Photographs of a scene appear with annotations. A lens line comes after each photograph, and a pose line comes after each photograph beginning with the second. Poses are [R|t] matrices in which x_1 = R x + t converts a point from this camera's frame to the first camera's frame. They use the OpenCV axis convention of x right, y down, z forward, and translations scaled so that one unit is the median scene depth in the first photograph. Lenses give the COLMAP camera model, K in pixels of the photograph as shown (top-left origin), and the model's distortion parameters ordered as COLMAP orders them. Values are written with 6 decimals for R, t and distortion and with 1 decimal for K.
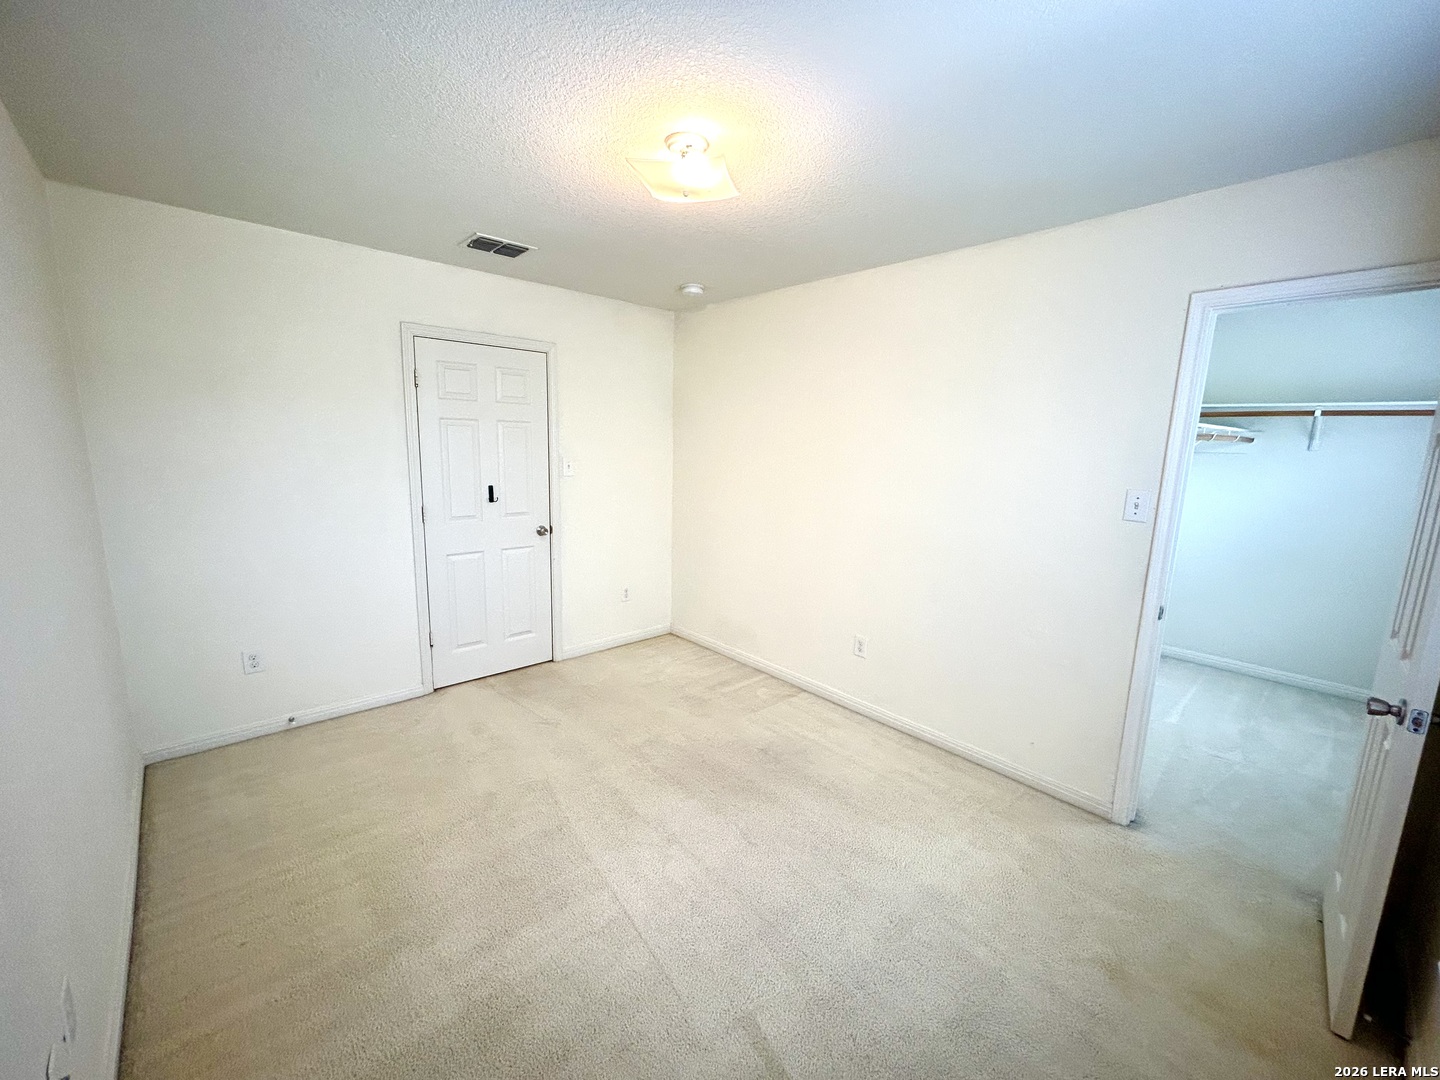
lens RADIAL K [[572.3, 0, 720.8], [0, 572.3, 542.0], [0, 0, 1]] dist [0.001066, -0.000329]
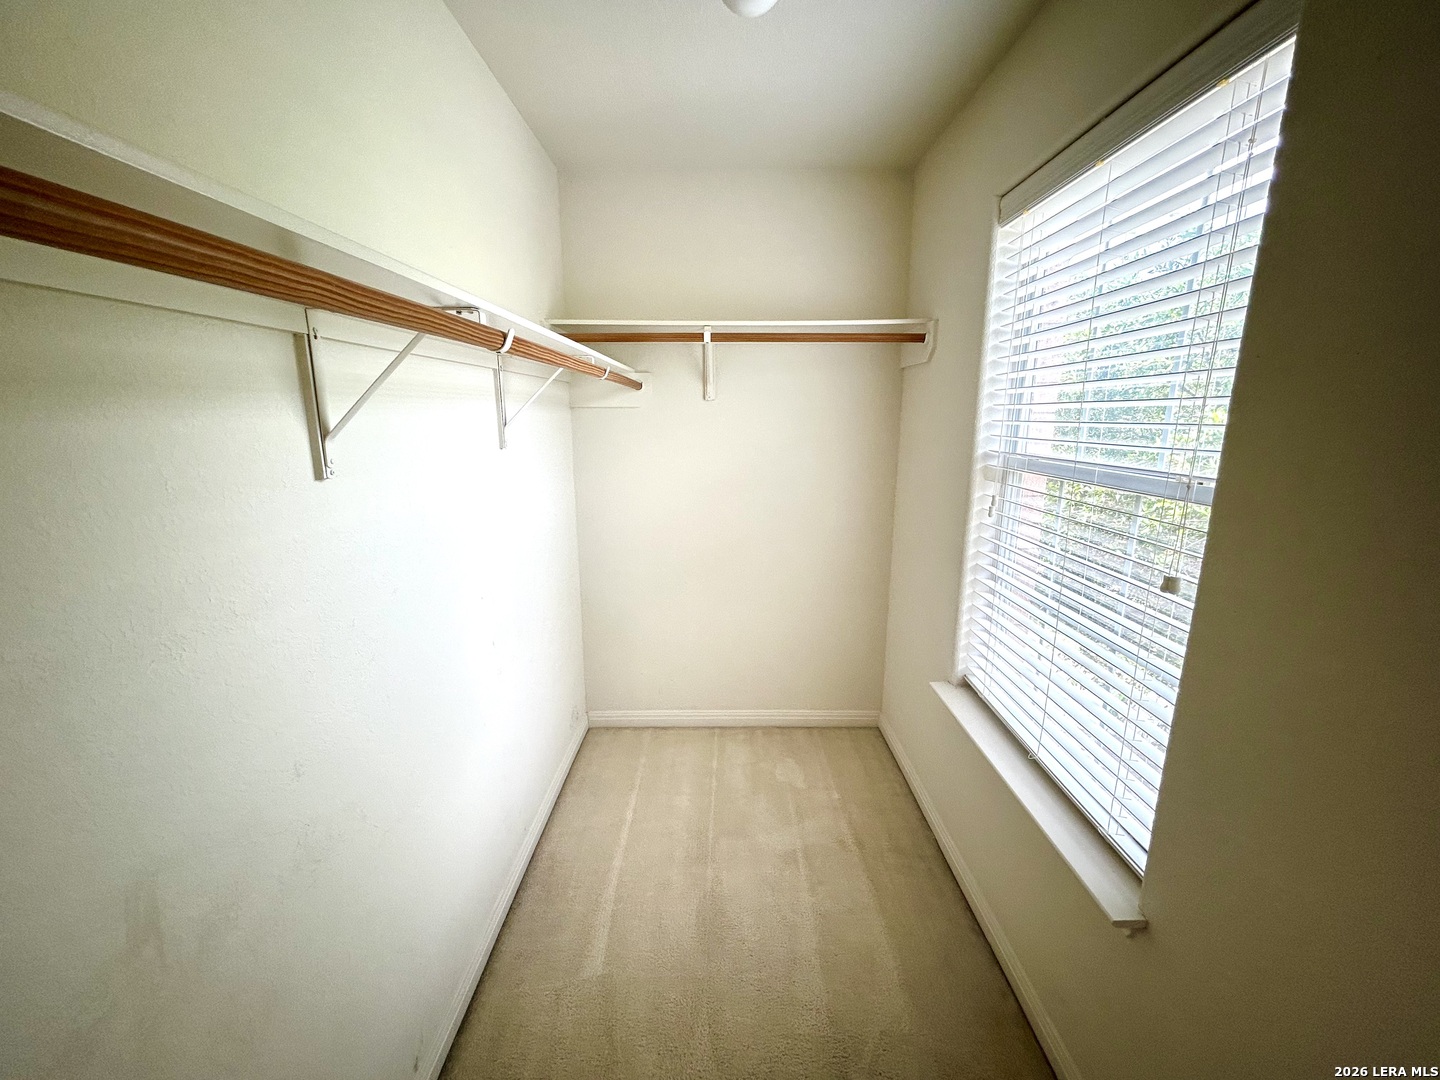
lens RADIAL K [[572.3, 0, 721.8], [0, 572.3, 540.0], [0, 0, 1]] dist [0.001066, -0.000329]
pose [[0.674357, -0.177976, 0.716636, 0.544504], [0.143876, 0.983587, 0.108886, -0.071103], [-0.724253, 0.029679, 0.688895, 0.542367]]
